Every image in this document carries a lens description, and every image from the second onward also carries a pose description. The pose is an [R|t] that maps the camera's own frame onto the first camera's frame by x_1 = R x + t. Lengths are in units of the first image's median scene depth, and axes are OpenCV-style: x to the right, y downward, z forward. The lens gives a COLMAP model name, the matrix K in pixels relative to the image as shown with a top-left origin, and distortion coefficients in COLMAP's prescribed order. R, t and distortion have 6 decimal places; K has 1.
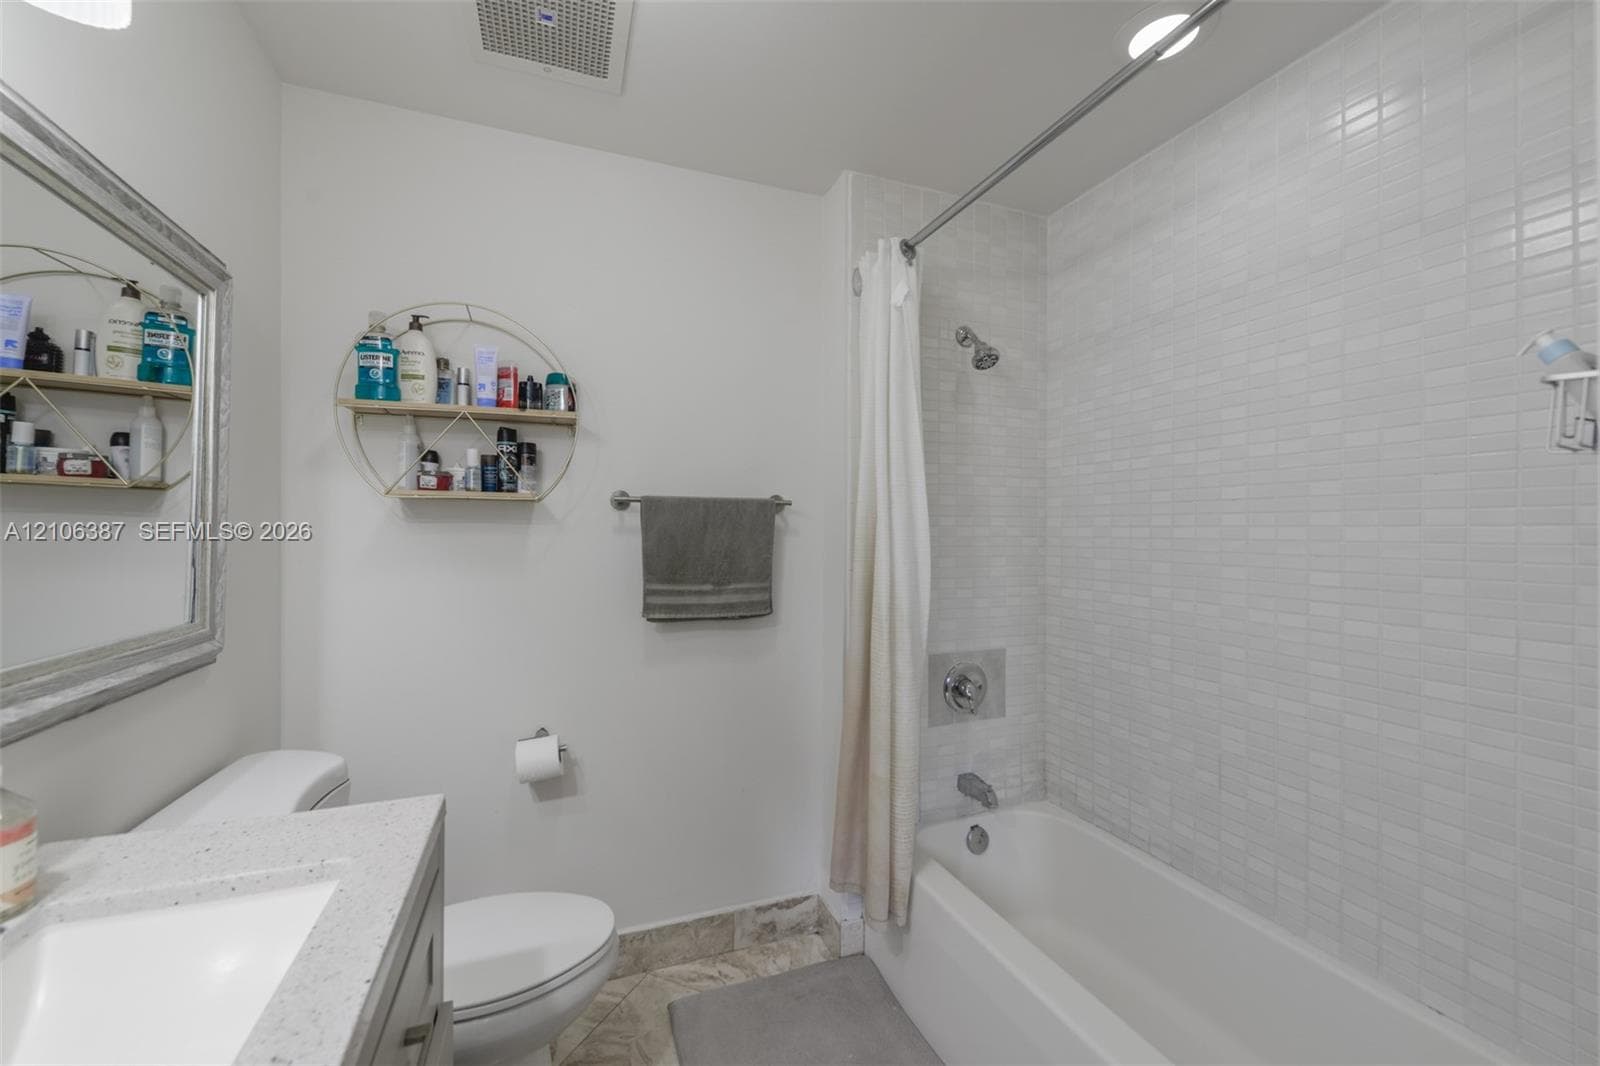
lens RADIAL K [[635.6, 0, 799.4], [0, 635.6, 527.0], [0, 0, 1]] dist [0.001251, -0.000535]
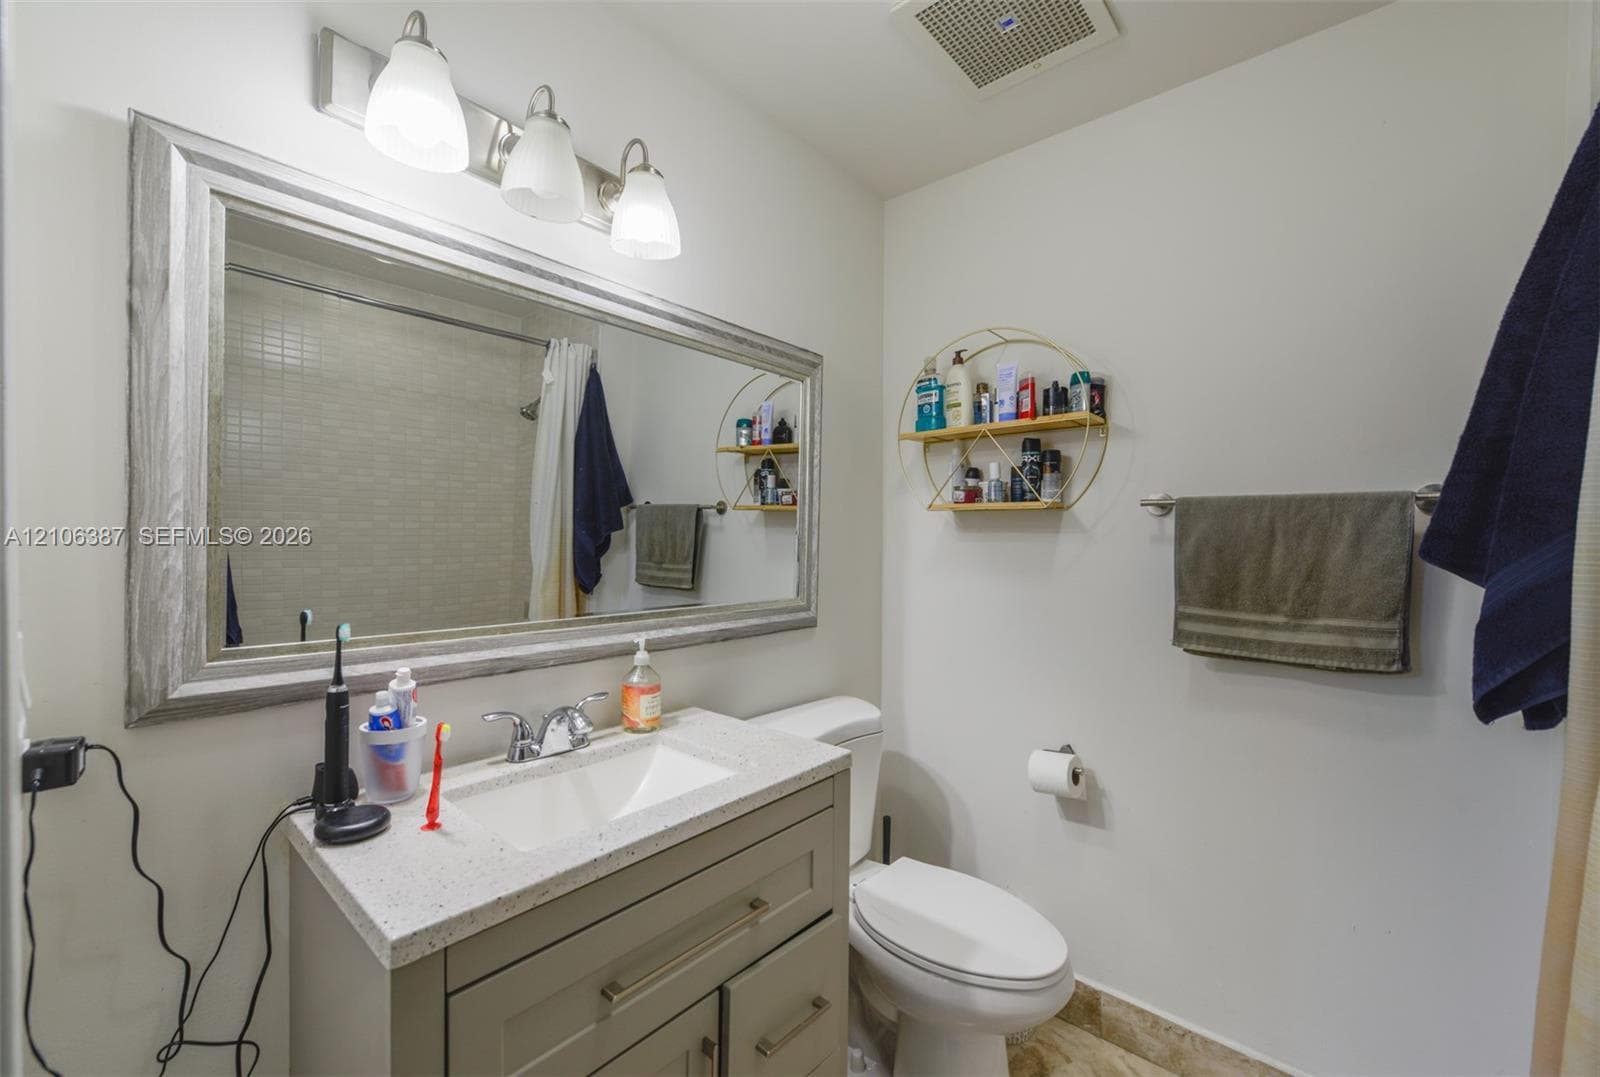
lens RADIAL K [[652.3, 0, 795.1], [0, 652.3, 544.8], [0, 0, 1]] dist [-0.000667, -0.000050]
pose [[0.456547, 0.011686, -0.889622, 0.301177], [-0.002719, 0.999927, 0.011739, 0.003122], [0.889695, -0.002941, 0.456546, 0.193309]]
